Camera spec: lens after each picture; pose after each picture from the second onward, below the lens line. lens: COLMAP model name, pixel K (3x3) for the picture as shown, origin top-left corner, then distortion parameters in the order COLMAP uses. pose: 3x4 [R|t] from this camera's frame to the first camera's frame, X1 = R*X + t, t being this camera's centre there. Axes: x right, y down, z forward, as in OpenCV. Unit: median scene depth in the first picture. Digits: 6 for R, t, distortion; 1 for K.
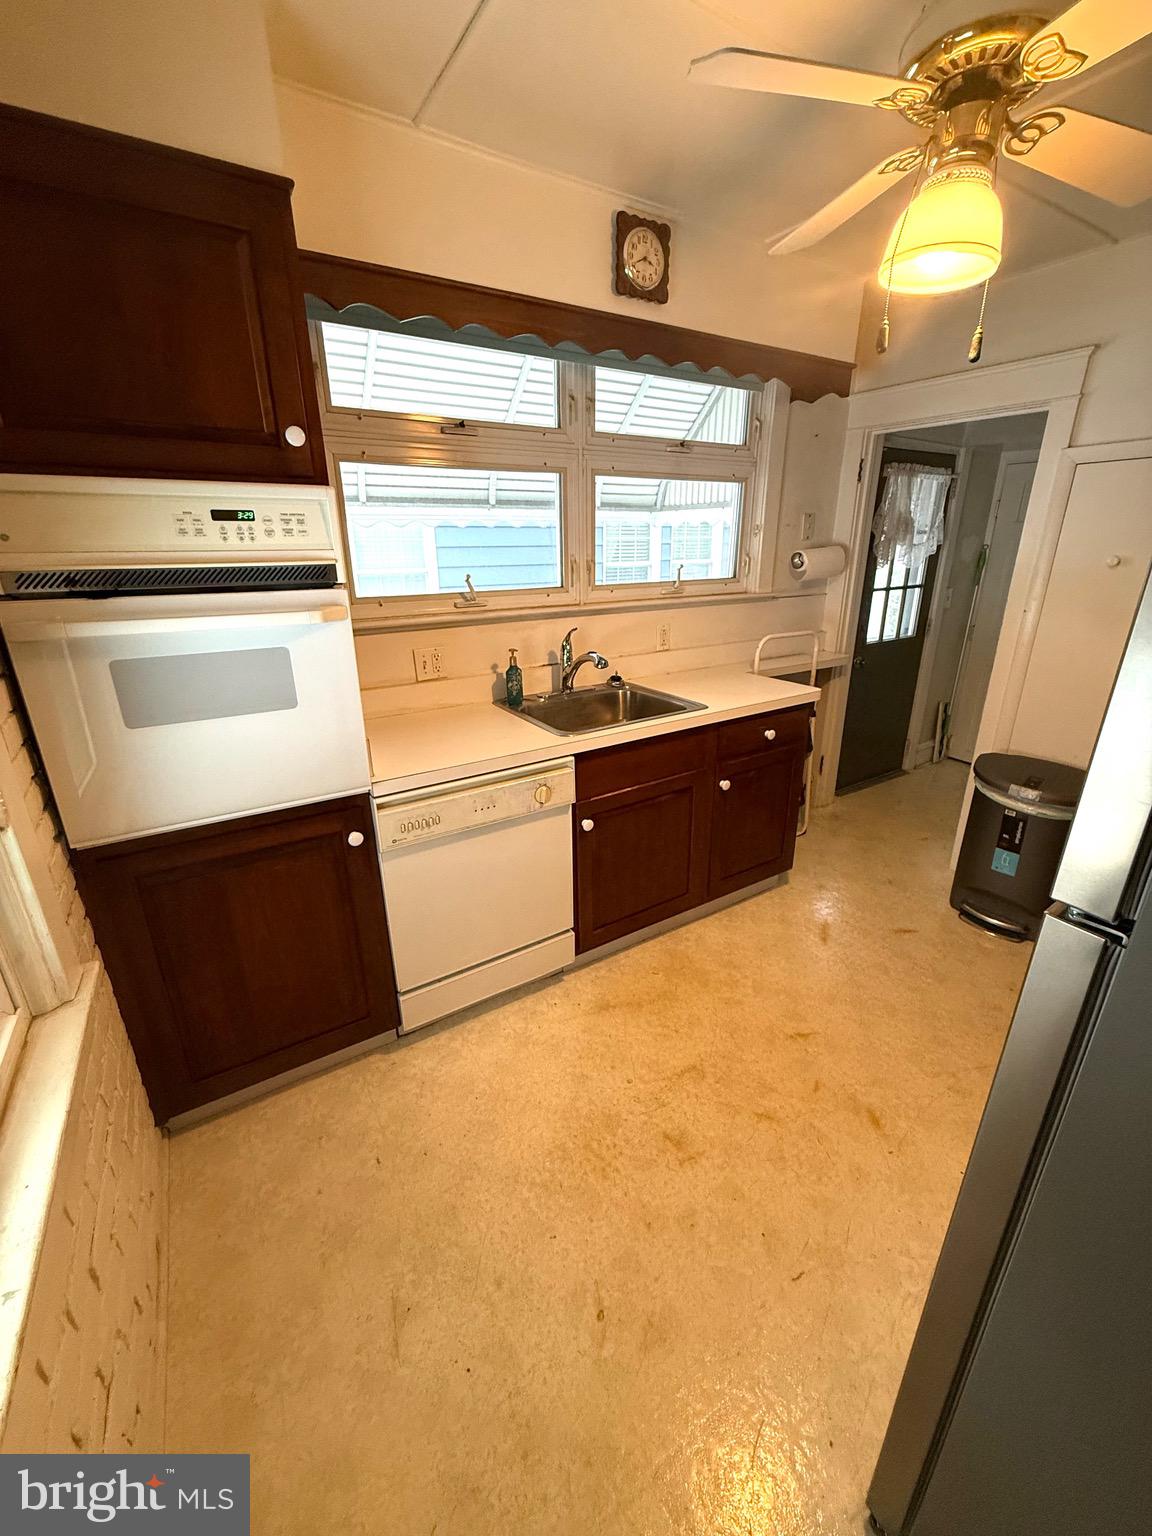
lens RADIAL K [[610.0, 0, 575.2], [0, 610.0, 760.8], [0, 0, 1]] dist [0.000000, -0.000931]
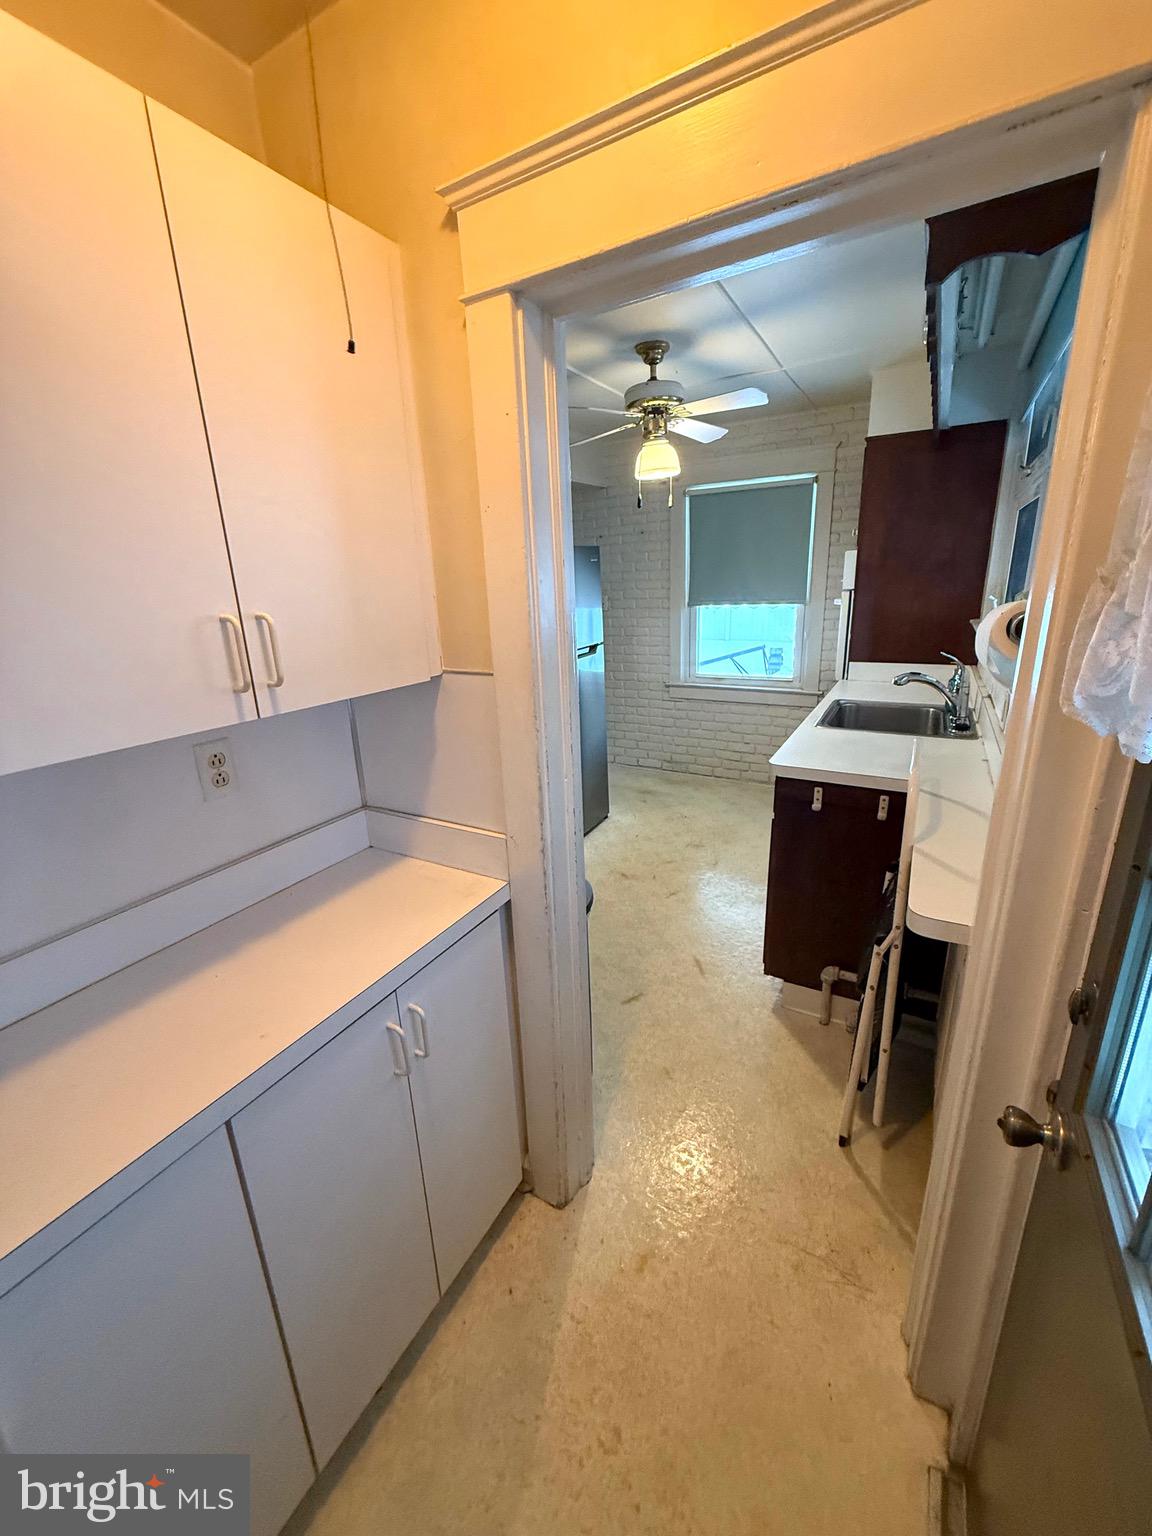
lens RADIAL K [[610.0, 0, 575.2], [0, 610.0, 760.8], [0, 0, 1]] dist [0.000000, -0.000931]
pose [[-0.876749, 0.175470, -0.447797, 1.072102], [-0.121748, 0.819770, 0.559602, -0.584090], [0.465283, 0.545149, -0.697370, 1.556456]]
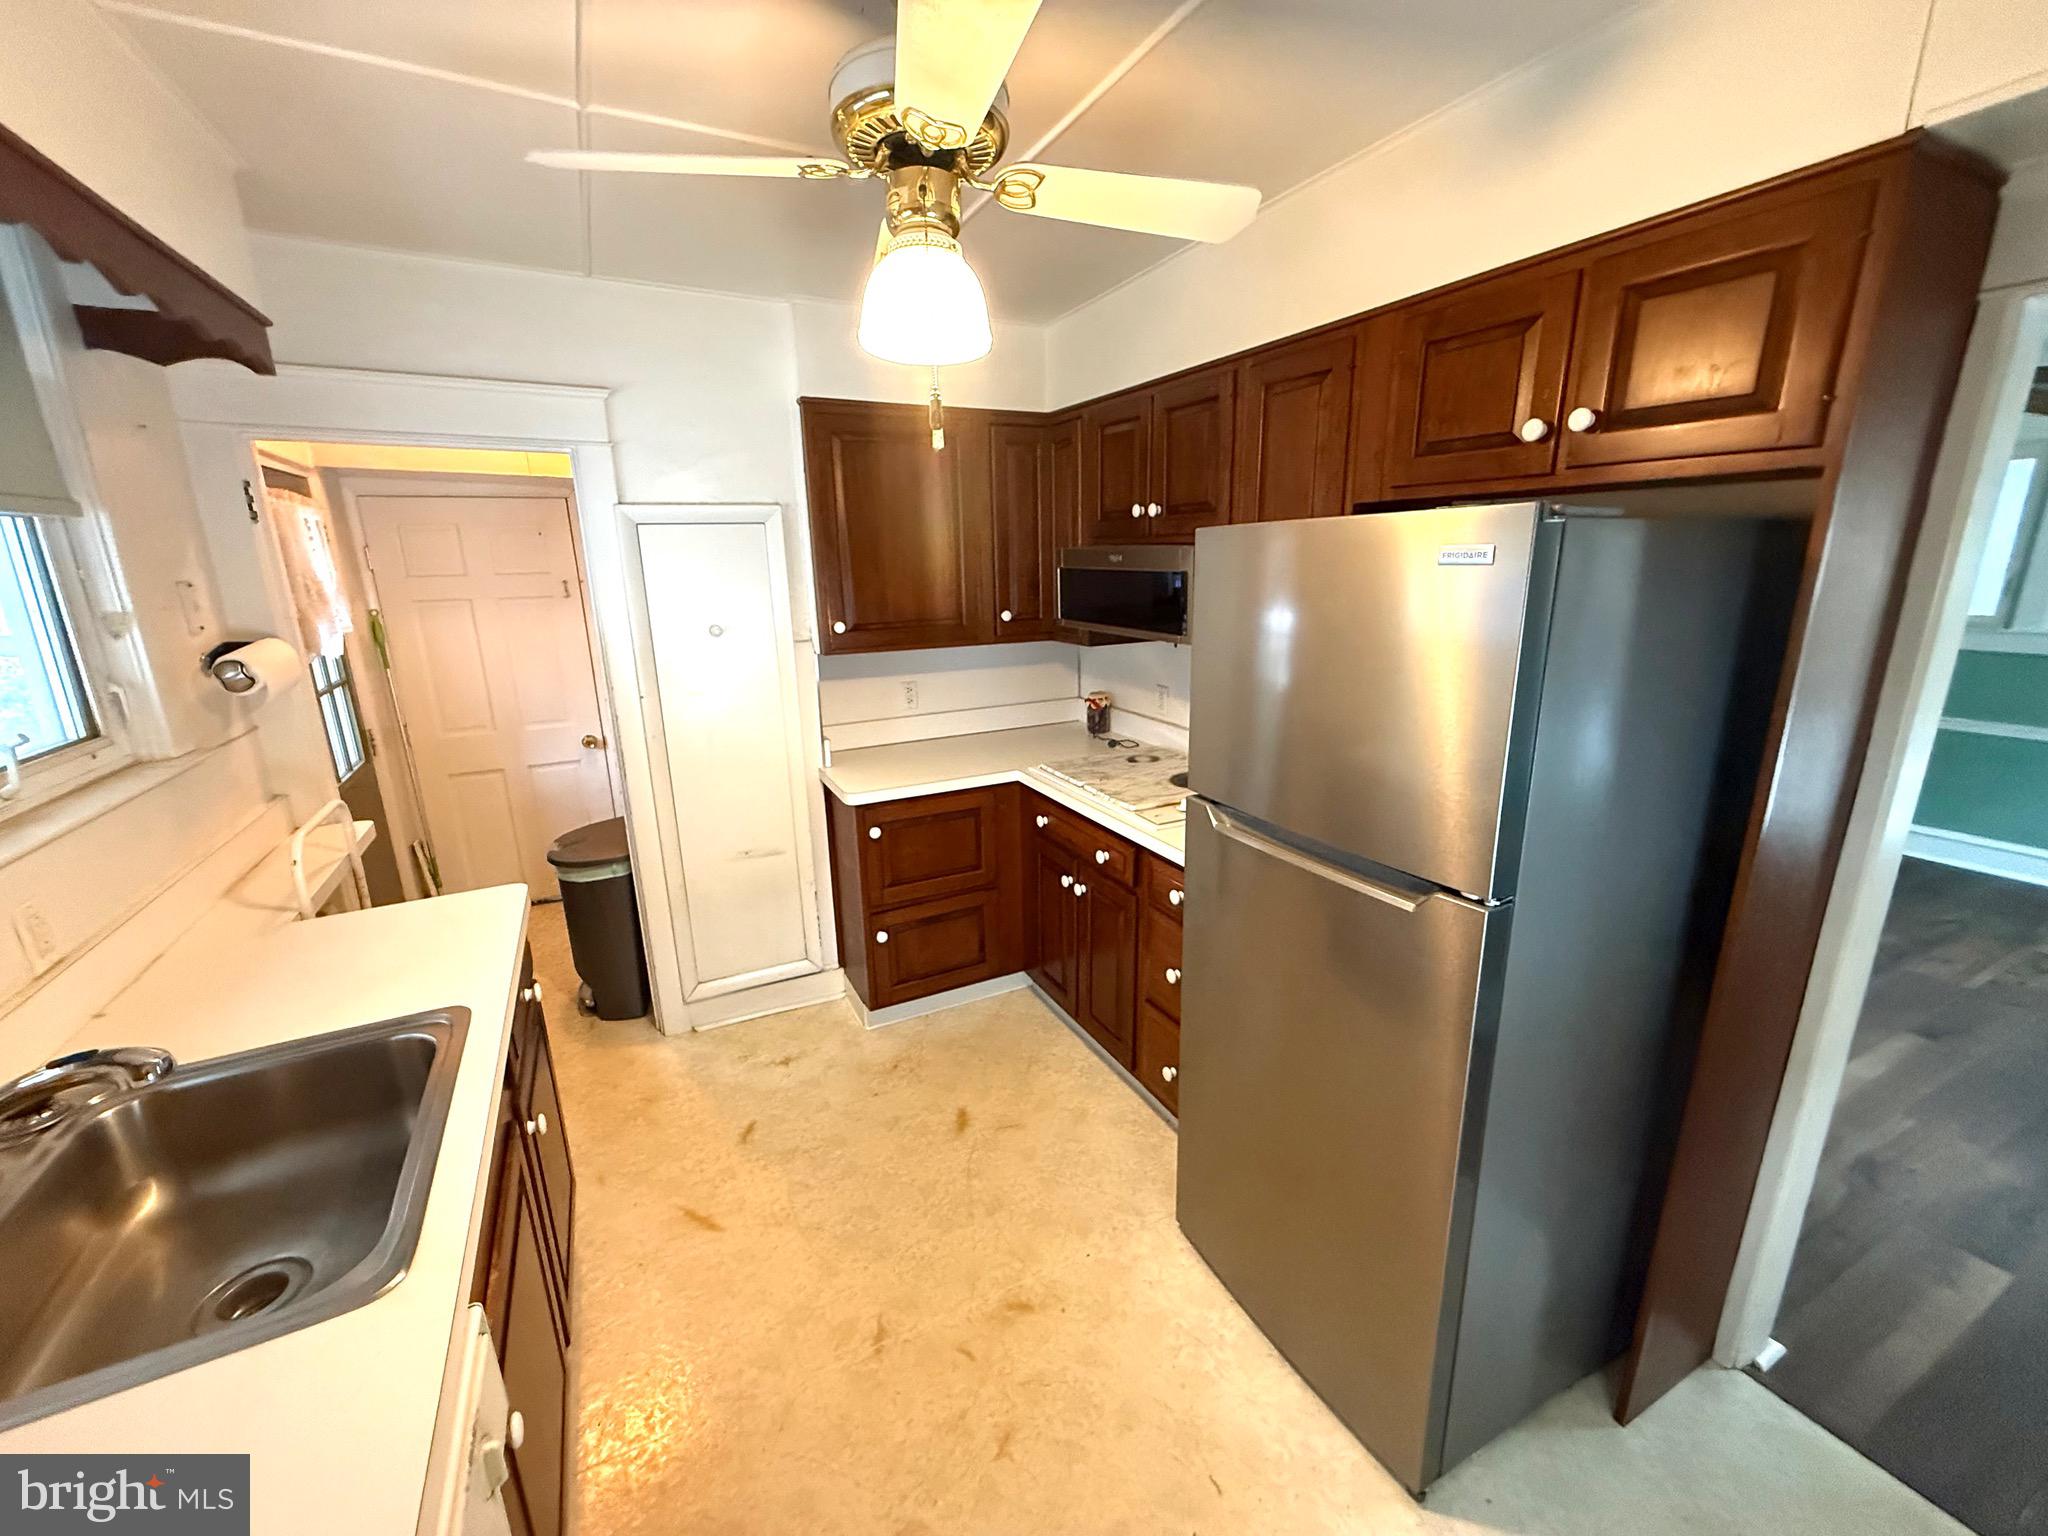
lens RADIAL K [[818.2, 0, 1015.3], [0, 818.2, 762.8], [0, 0, 1]] dist [0.001699, 0.000622]
pose [[0.087345, -0.240754, 0.966648, -0.297901], [0.354974, 0.914182, 0.195612, -0.223322], [-0.930787, 0.326049, 0.165311, 0.437240]]
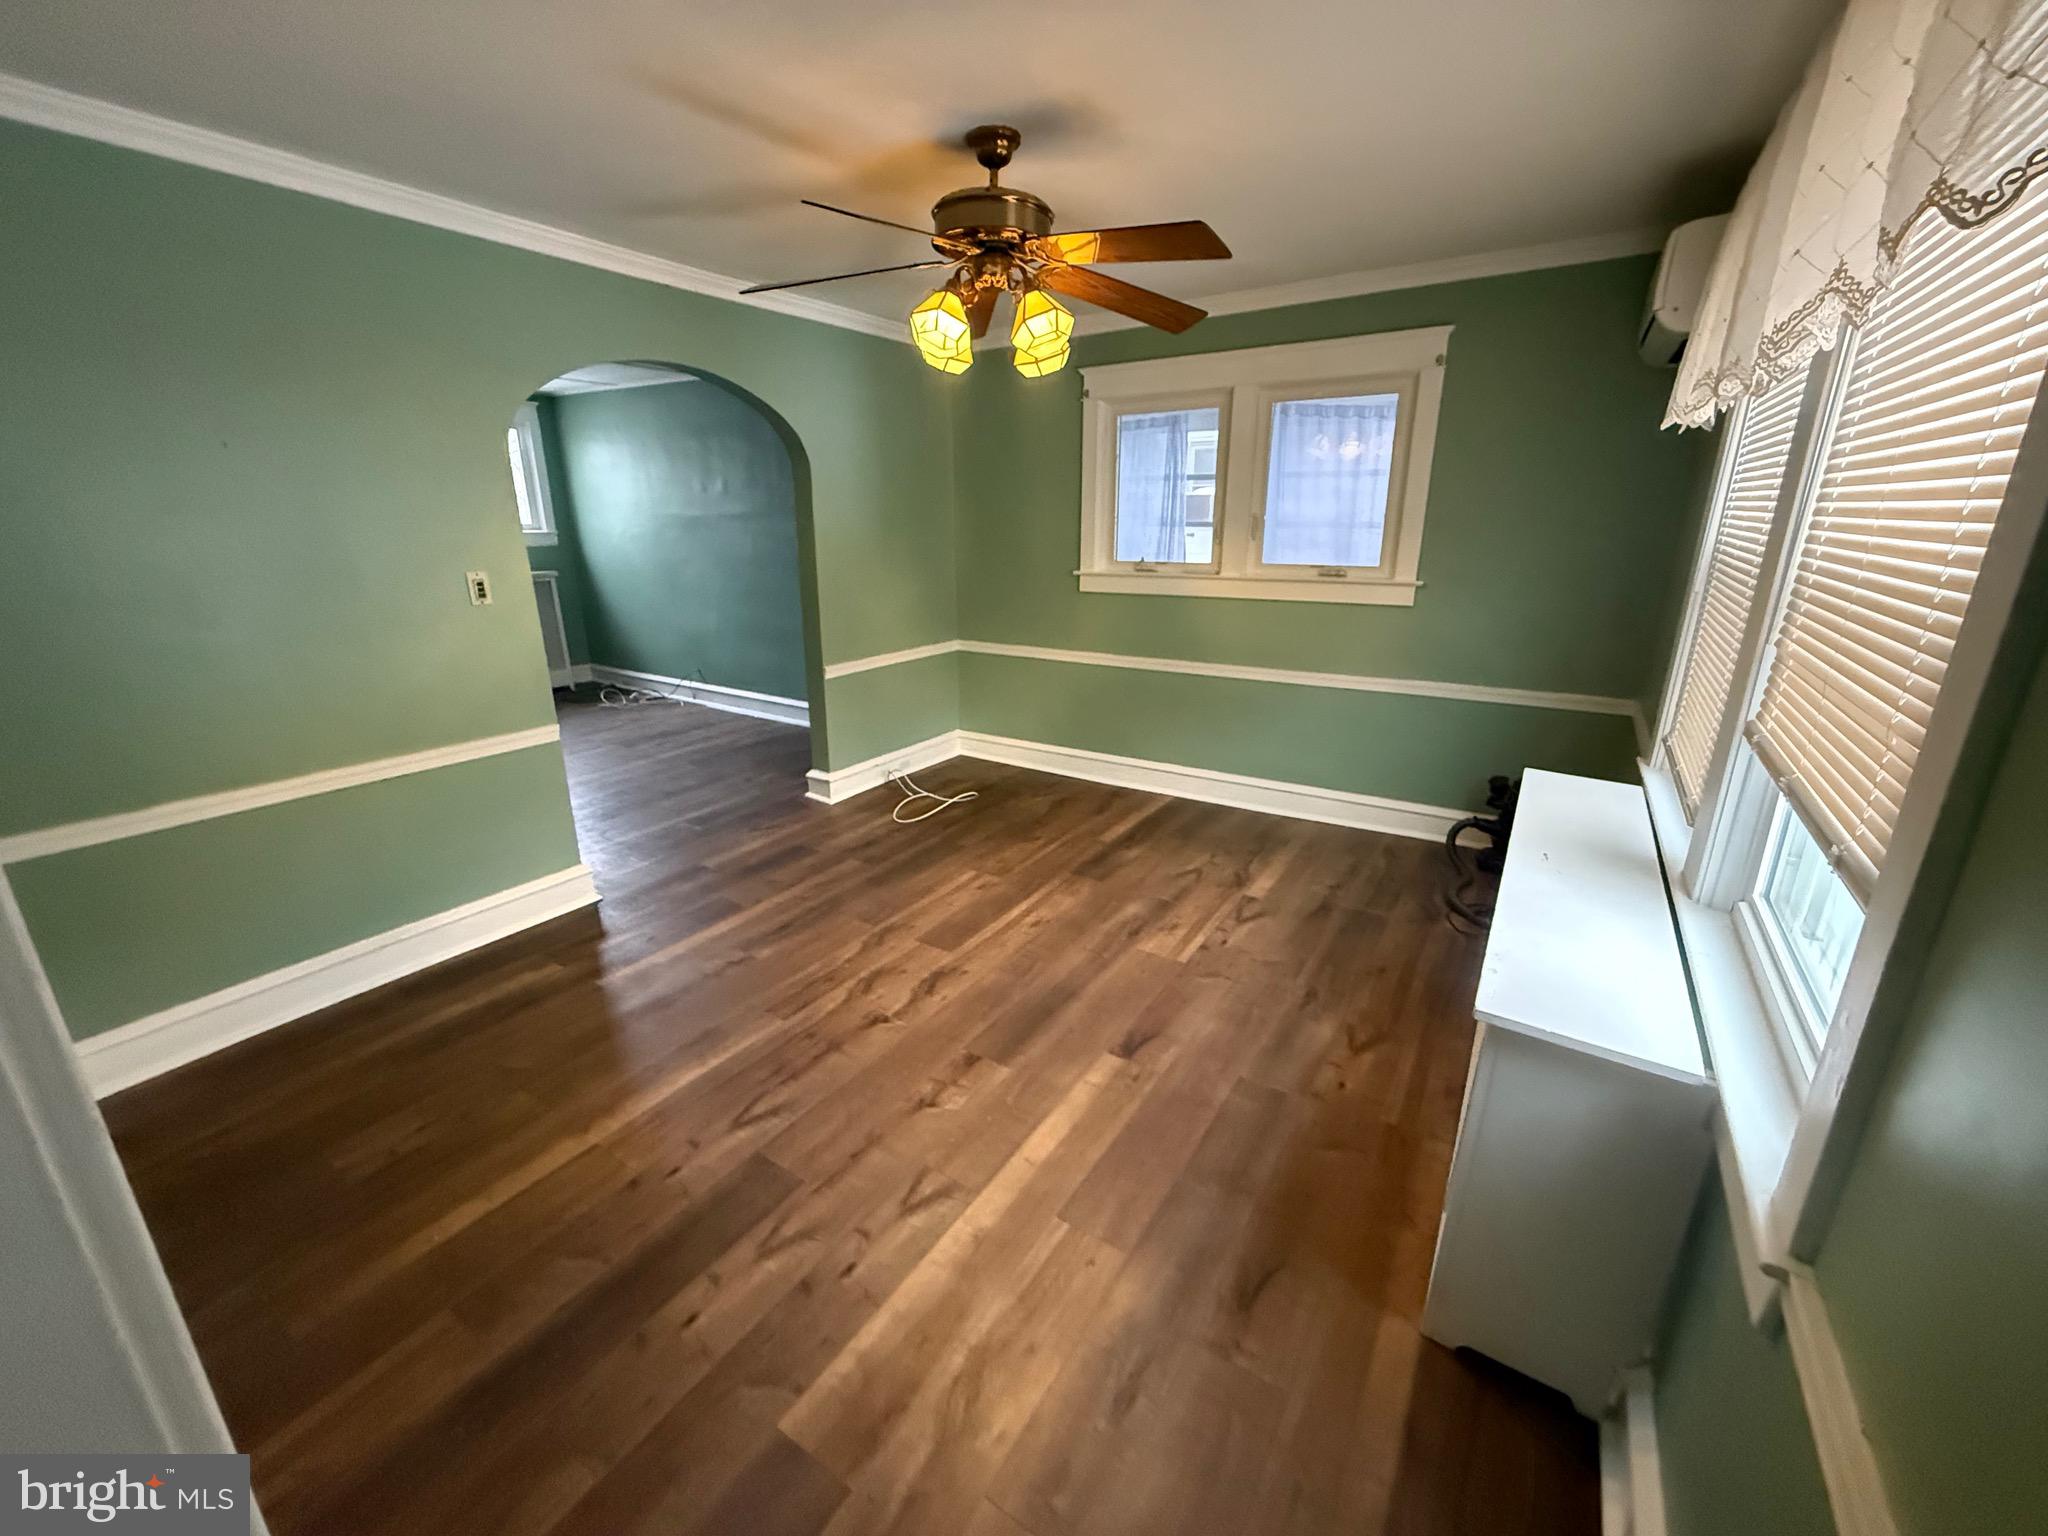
lens RADIAL K [[818.2, 0, 1015.3], [0, 818.2, 762.8], [0, 0, 1]] dist [0.001699, 0.000622]
pose [[-0.425633, -0.257529, 0.867476, 0.171692], [0.314084, 0.857004, 0.408528, 0.092277], [-0.848639, 0.446344, -0.283884, -0.272918]]
